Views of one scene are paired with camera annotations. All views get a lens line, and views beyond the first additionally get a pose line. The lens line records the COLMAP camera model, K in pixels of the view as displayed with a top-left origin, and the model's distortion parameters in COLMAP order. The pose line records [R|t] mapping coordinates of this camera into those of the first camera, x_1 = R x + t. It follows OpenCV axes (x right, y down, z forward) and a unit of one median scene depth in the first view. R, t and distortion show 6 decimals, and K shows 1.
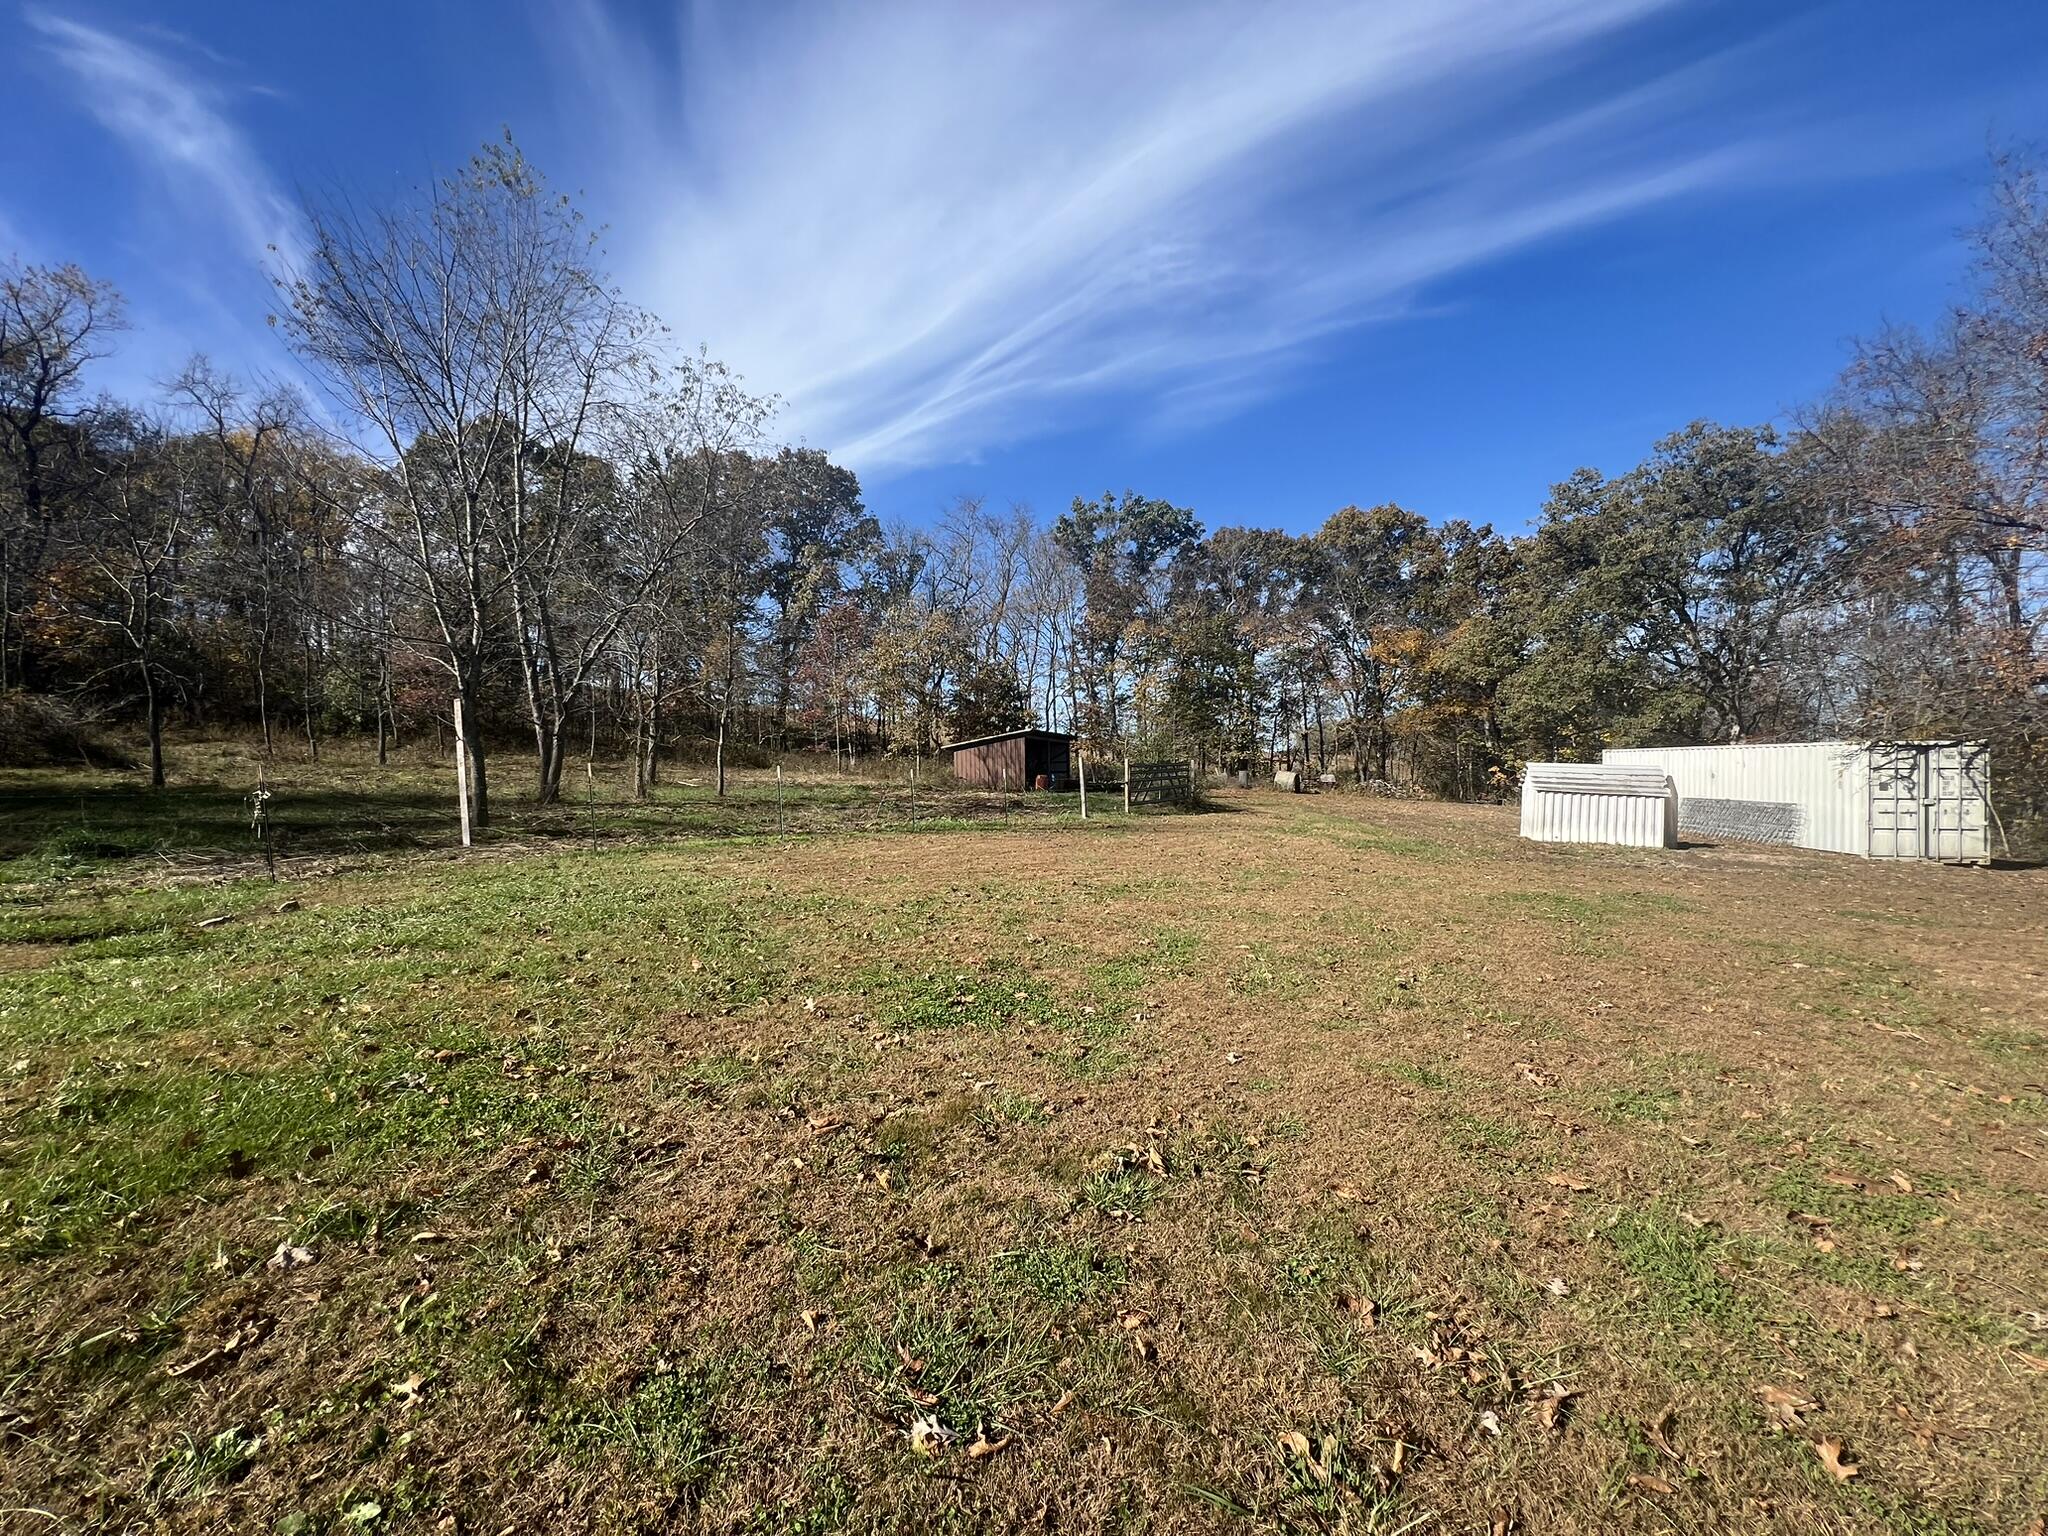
lens RADIAL K [[820.2, 0, 1026.7], [0, 820.2, 773.0], [0, 0, 1]] dist [-0.001128, 0.000051]
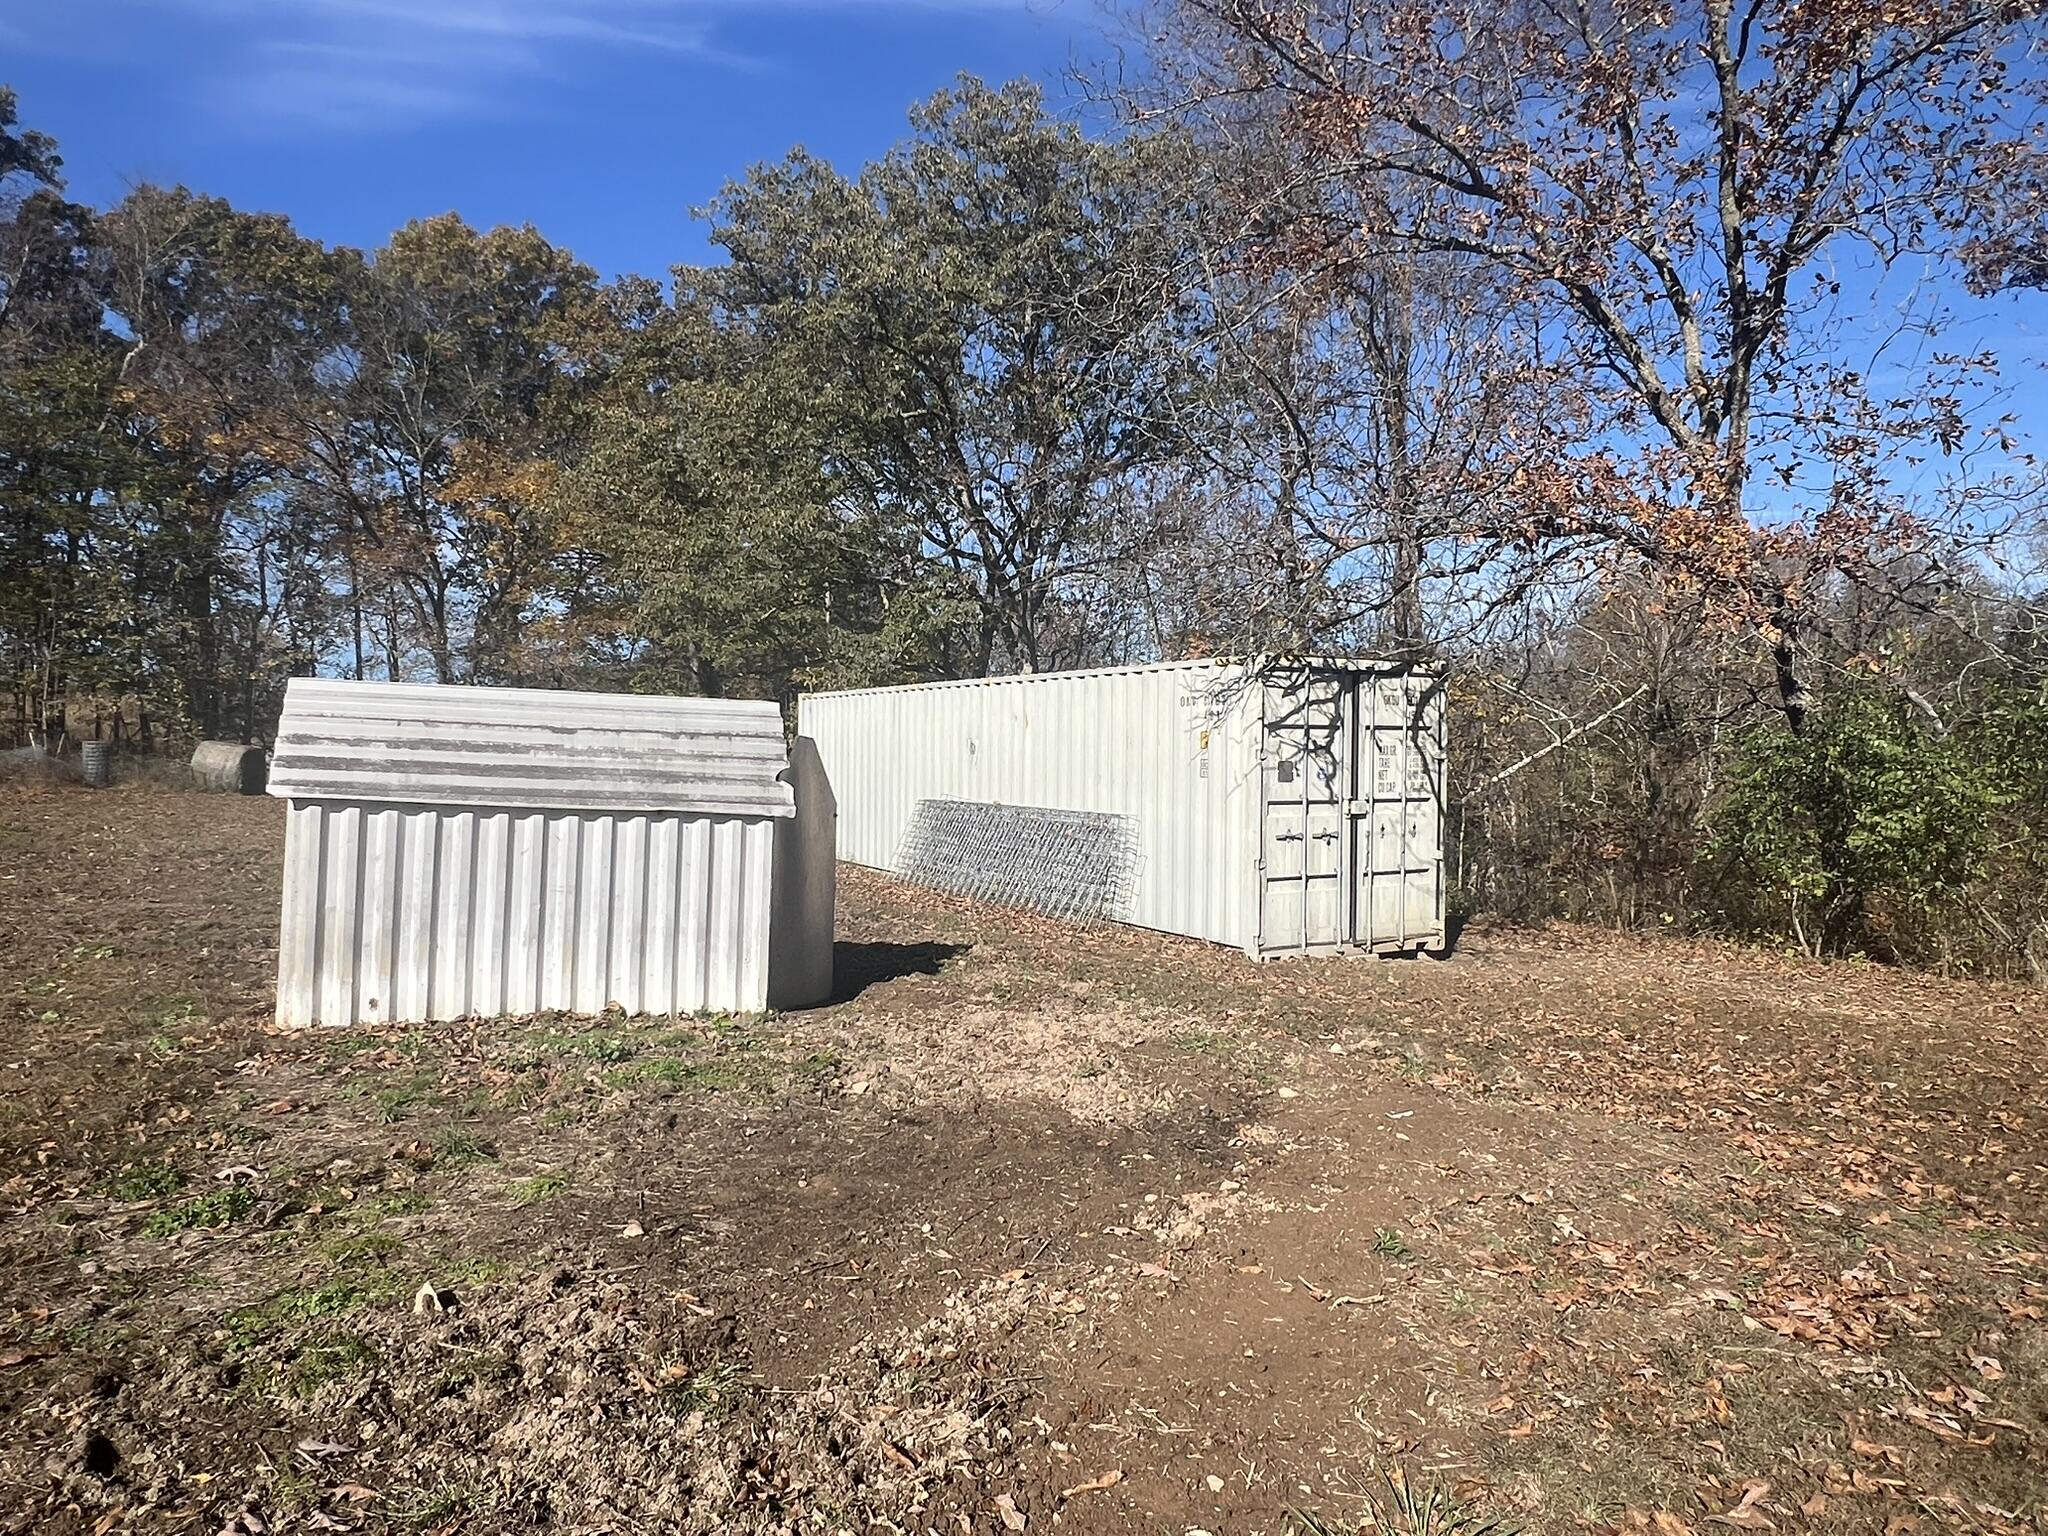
lens RADIAL K [[1254.4, 0, 1024.2], [0, 1254.4, 762.2], [0, 0, 1]] dist [-0.000951, -0.000079]
pose [[0.765829, -0.002195, 0.643041, 0.564298], [-0.002324, 0.999978, 0.006180, 0.008546], [-0.643040, -0.006227, 0.765807, 0.621583]]
